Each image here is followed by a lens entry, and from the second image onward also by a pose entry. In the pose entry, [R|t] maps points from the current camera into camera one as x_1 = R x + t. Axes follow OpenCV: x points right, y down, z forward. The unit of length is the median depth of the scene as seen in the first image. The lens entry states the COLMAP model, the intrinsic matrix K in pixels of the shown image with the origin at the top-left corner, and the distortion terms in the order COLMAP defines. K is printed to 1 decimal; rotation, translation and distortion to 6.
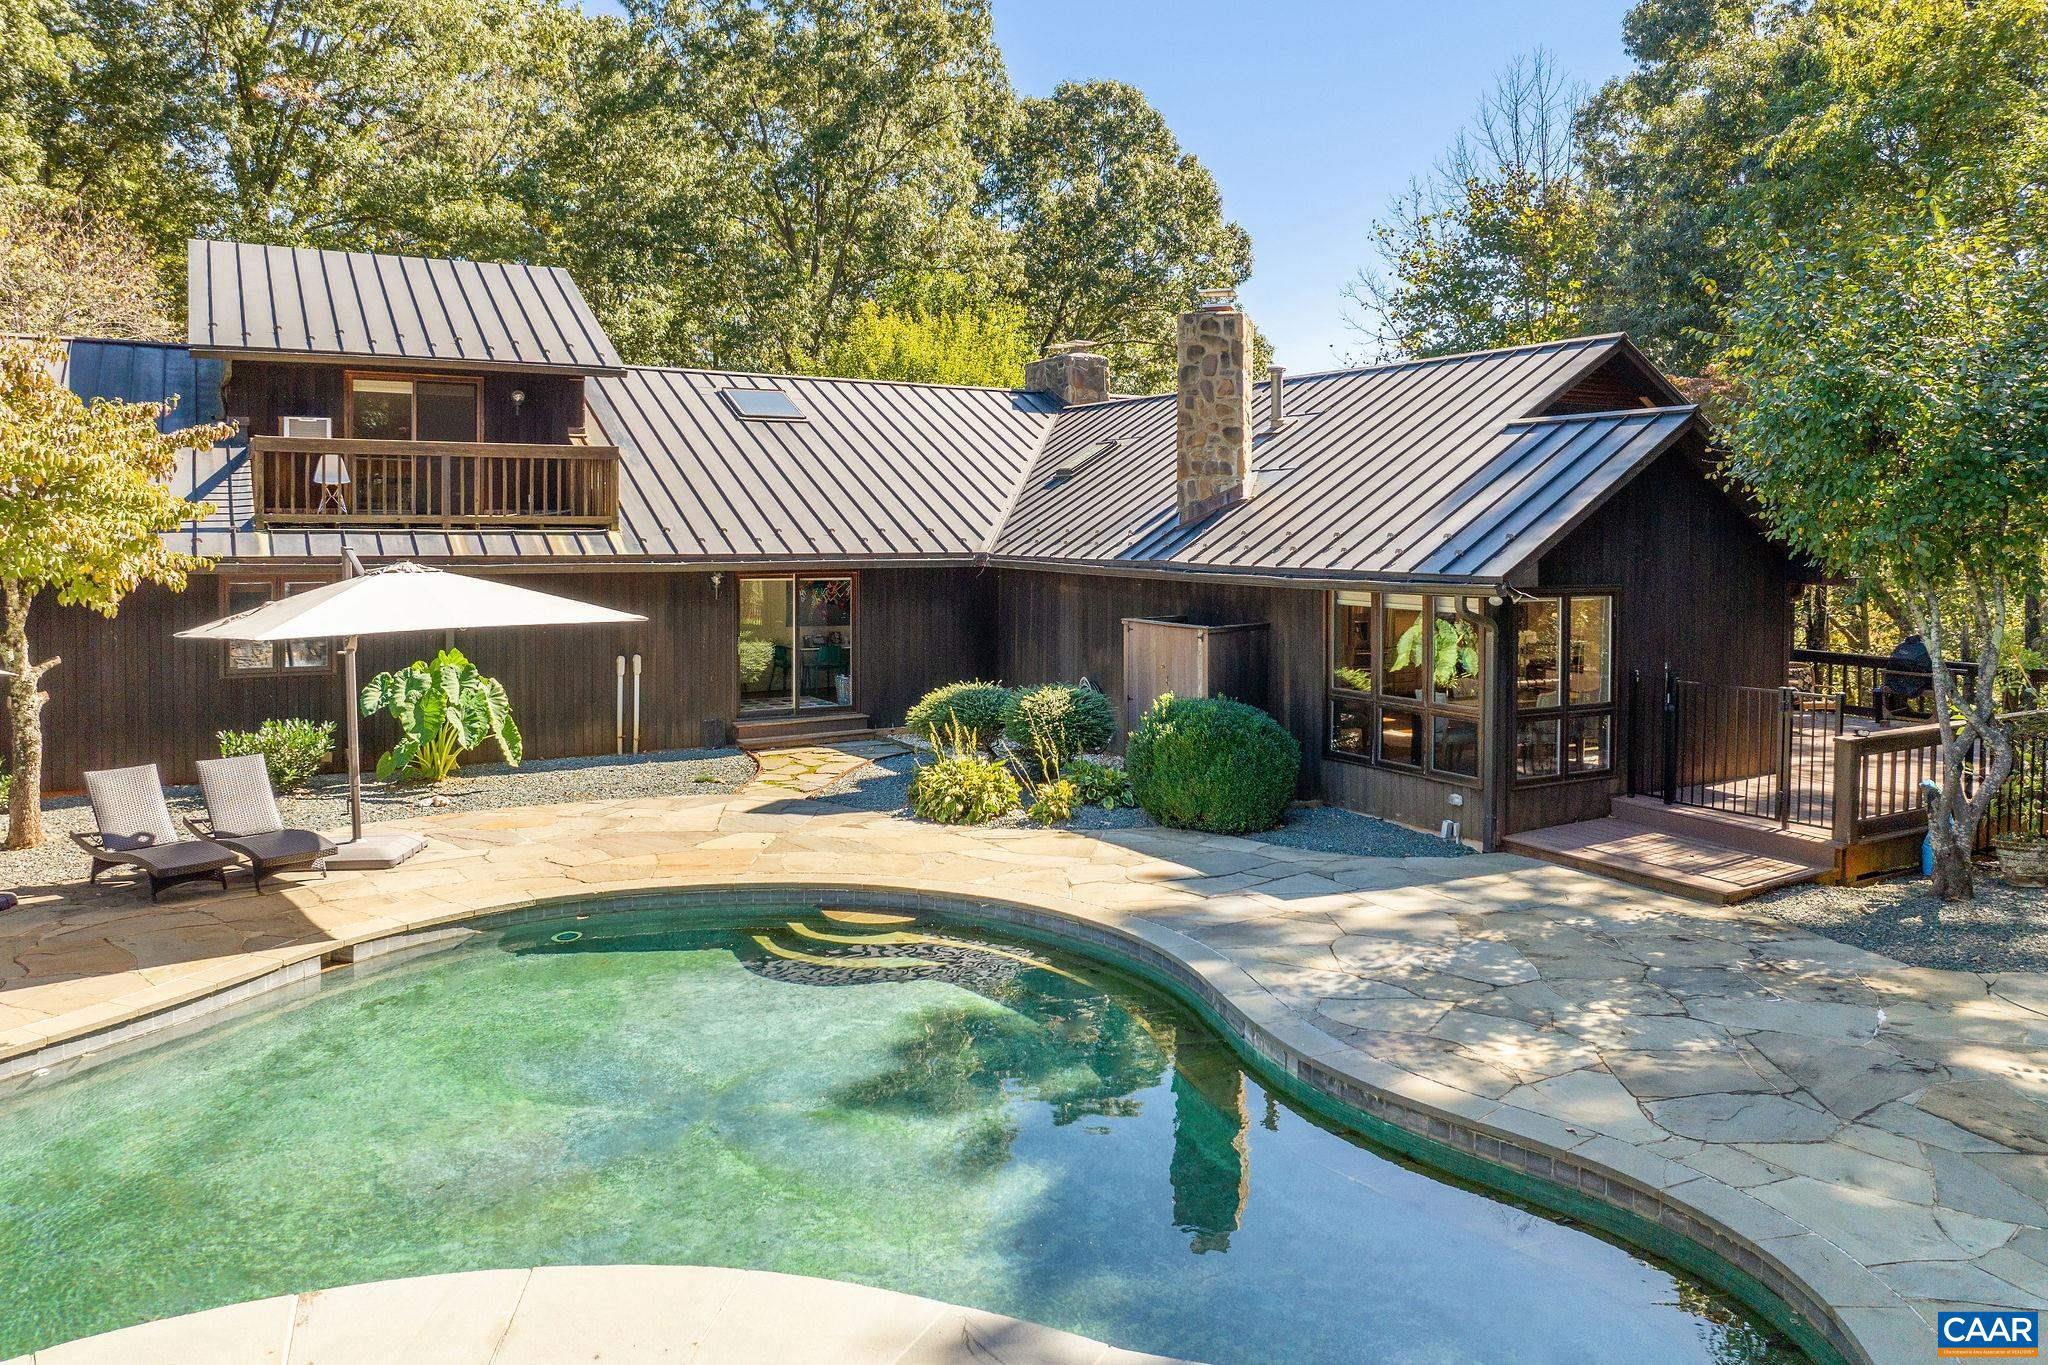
lens RADIAL K [[1457.8, 0, 1029.6], [0, 1457.8, 576.4], [0, 0, 1]] dist [-0.043350, -0.002195]
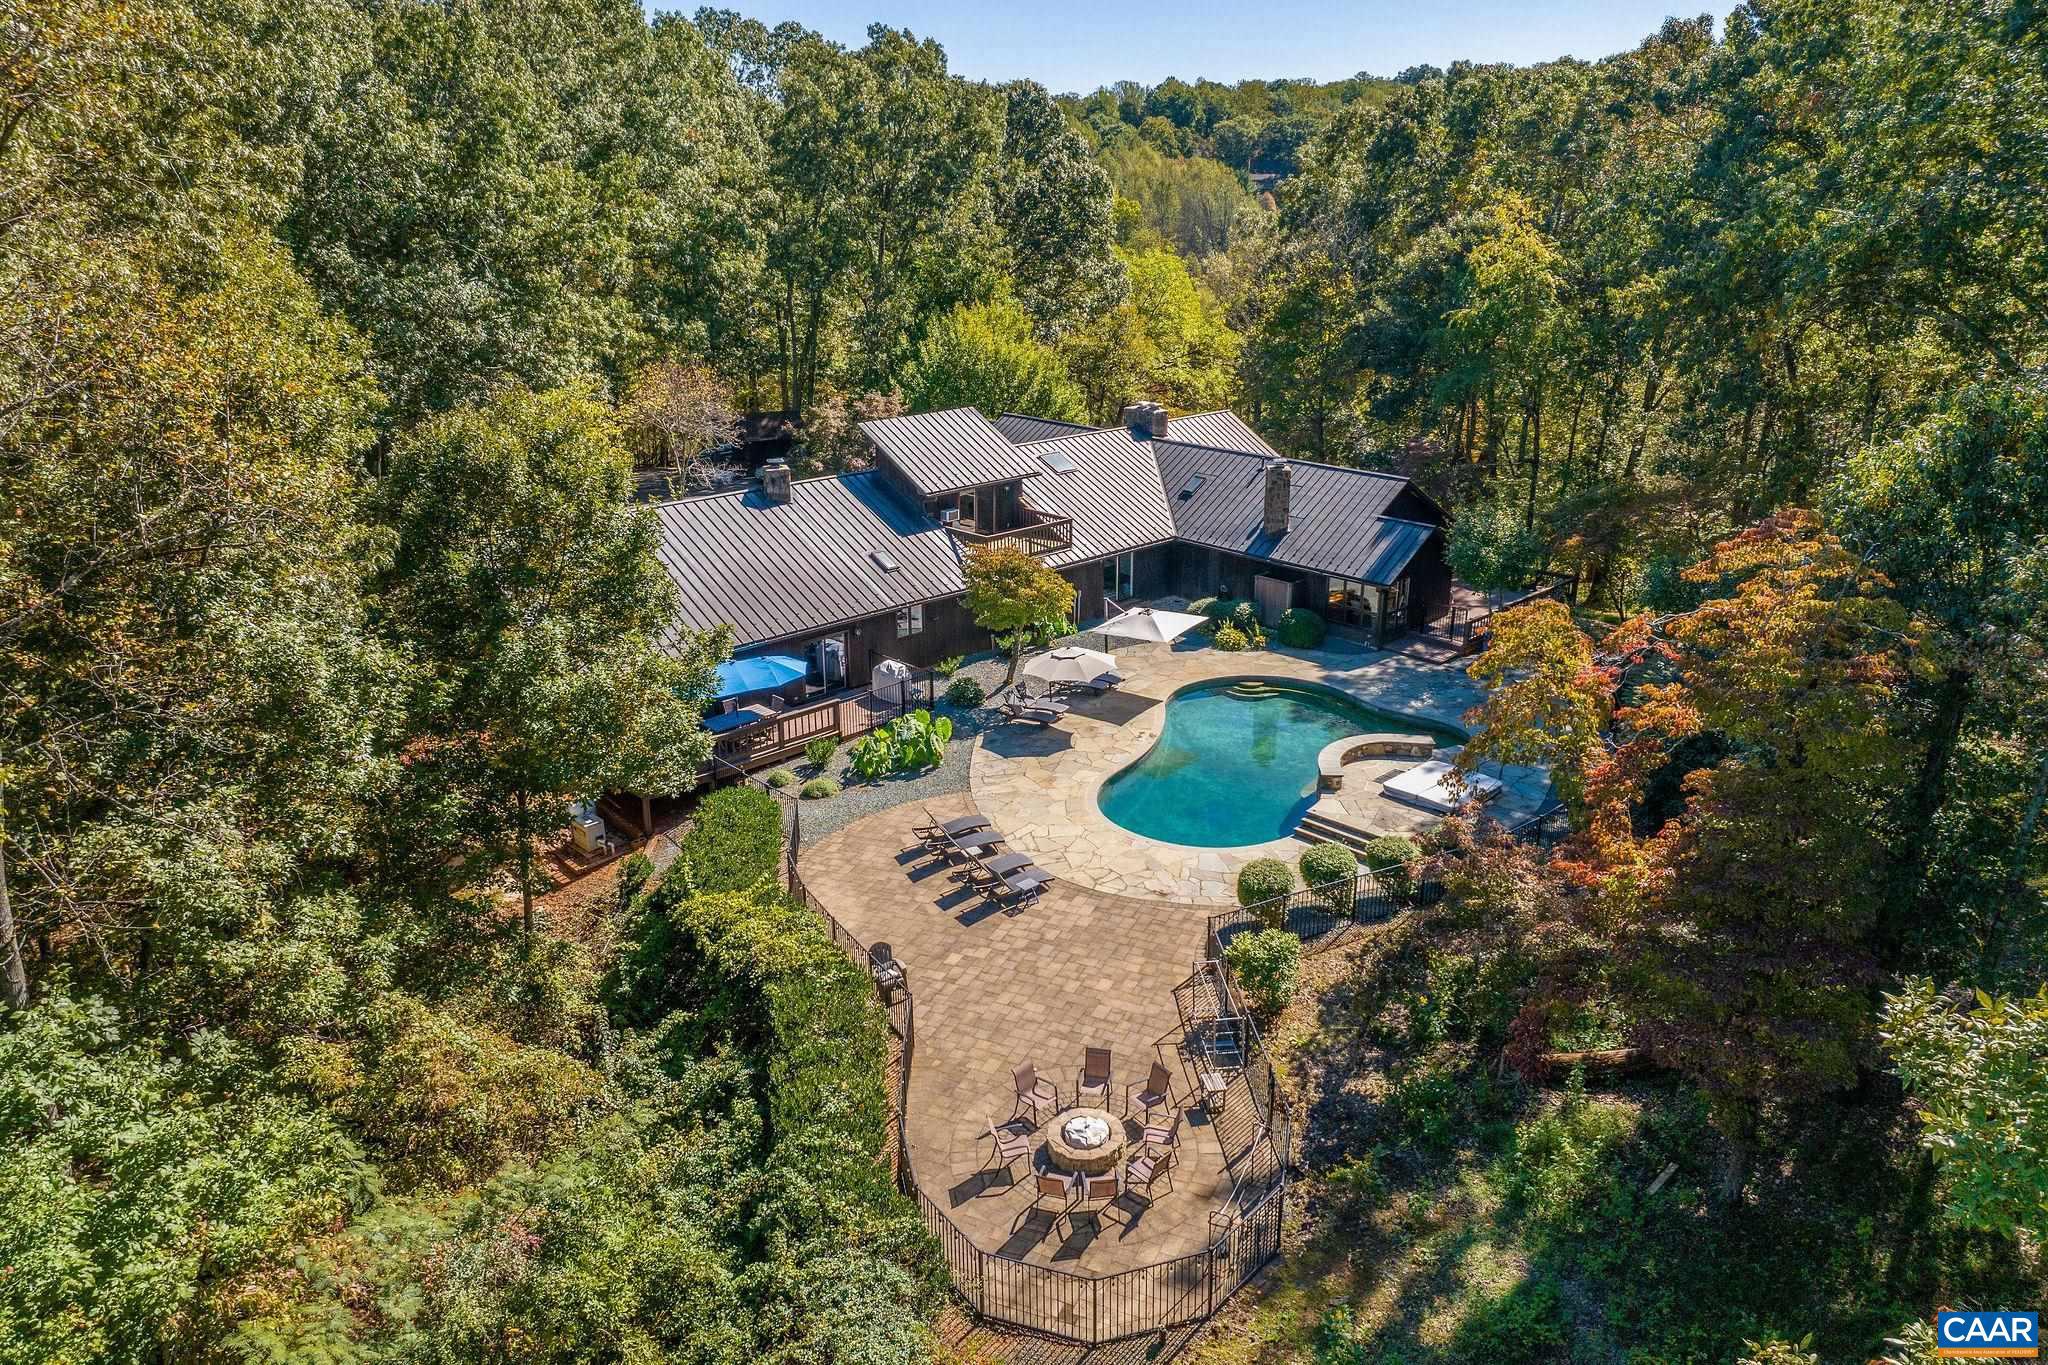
lens RADIAL K [[1473.2, 0, 1016.3], [0, 1473.2, 658.7], [0, 0, 1]] dist [-0.001898, -0.097956]
pose [[0.969363, -0.078167, 0.232865, -1.201482], [0.009255, 0.958965, 0.283374, -0.712644], [-0.245459, -0.272537, 0.930308, -1.885145]]
